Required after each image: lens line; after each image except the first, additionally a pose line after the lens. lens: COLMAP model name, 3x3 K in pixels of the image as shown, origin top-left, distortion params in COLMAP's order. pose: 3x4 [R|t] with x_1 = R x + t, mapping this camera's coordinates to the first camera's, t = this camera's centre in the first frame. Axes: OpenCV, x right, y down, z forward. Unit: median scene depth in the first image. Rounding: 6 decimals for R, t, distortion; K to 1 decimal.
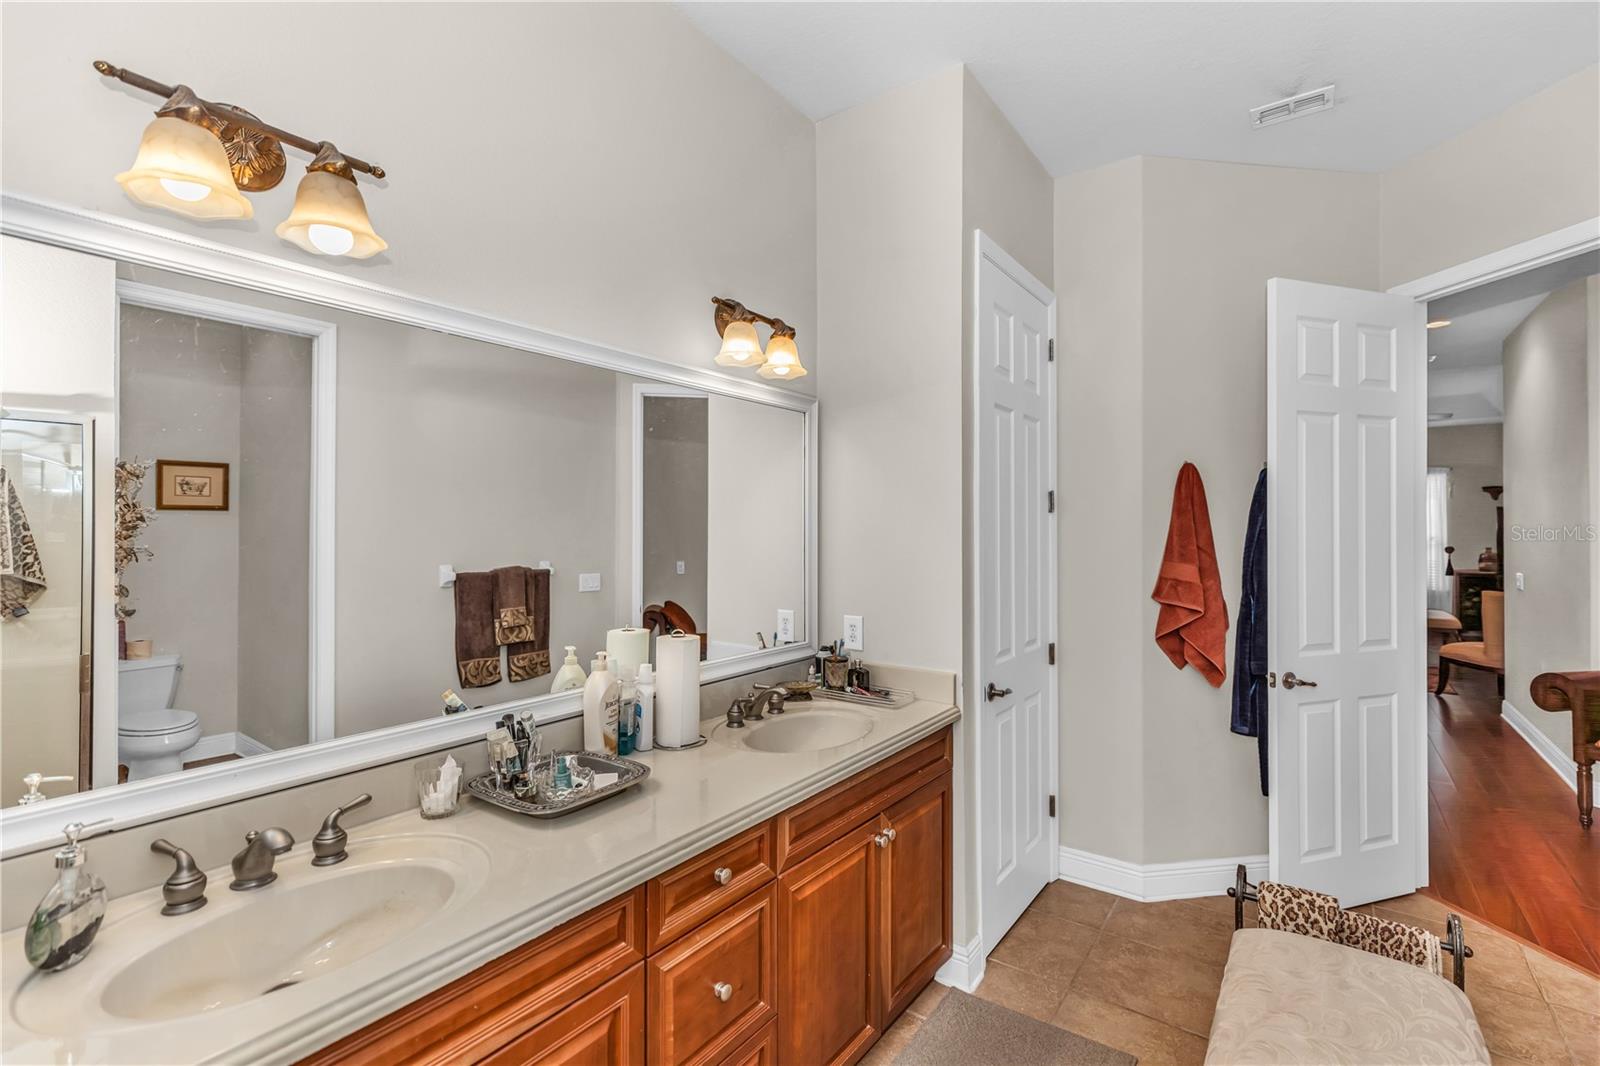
lens RADIAL K [[730.9, 0, 797.5], [0, 730.9, 510.5], [0, 0, 1]] dist [0.001922, 0.000375]
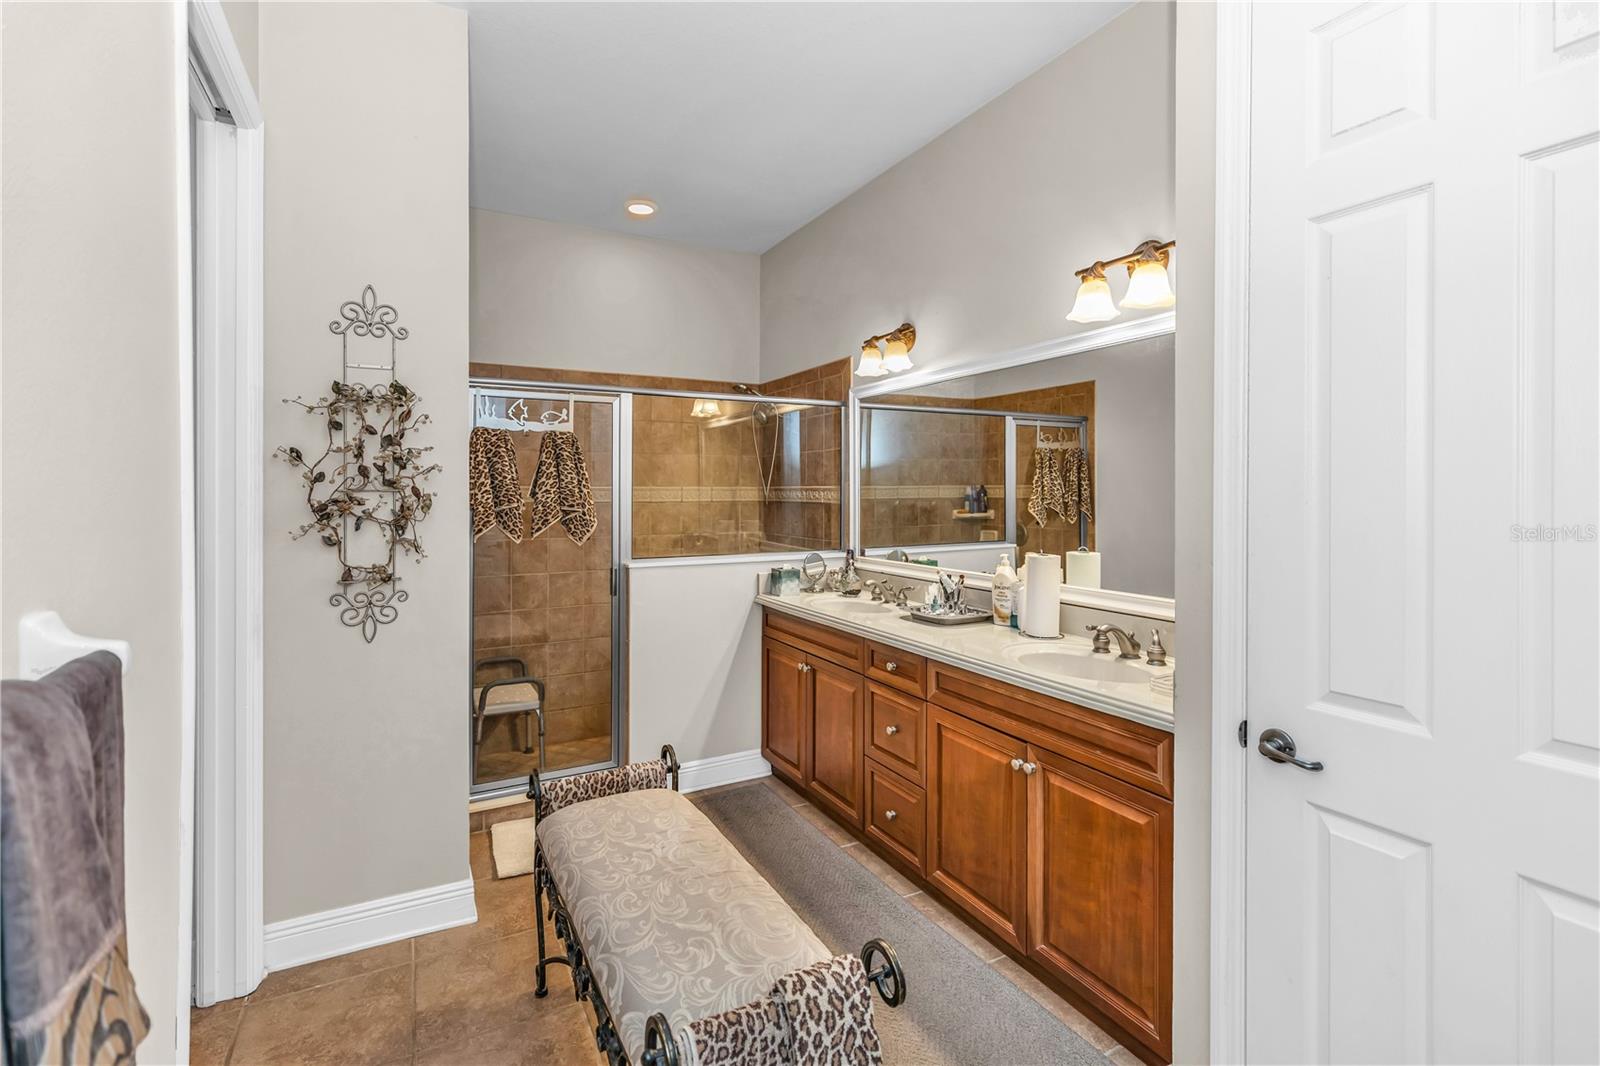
lens RADIAL K [[730.9, 0, 797.5], [0, 730.9, 510.5], [0, 0, 1]] dist [0.001922, 0.000375]
pose [[-0.444563, 0.007198, -0.895719, 1.327756], [0.017173, 0.999852, -0.000489, 0.089310], [0.895583, -0.015600, -0.444621, 1.315061]]
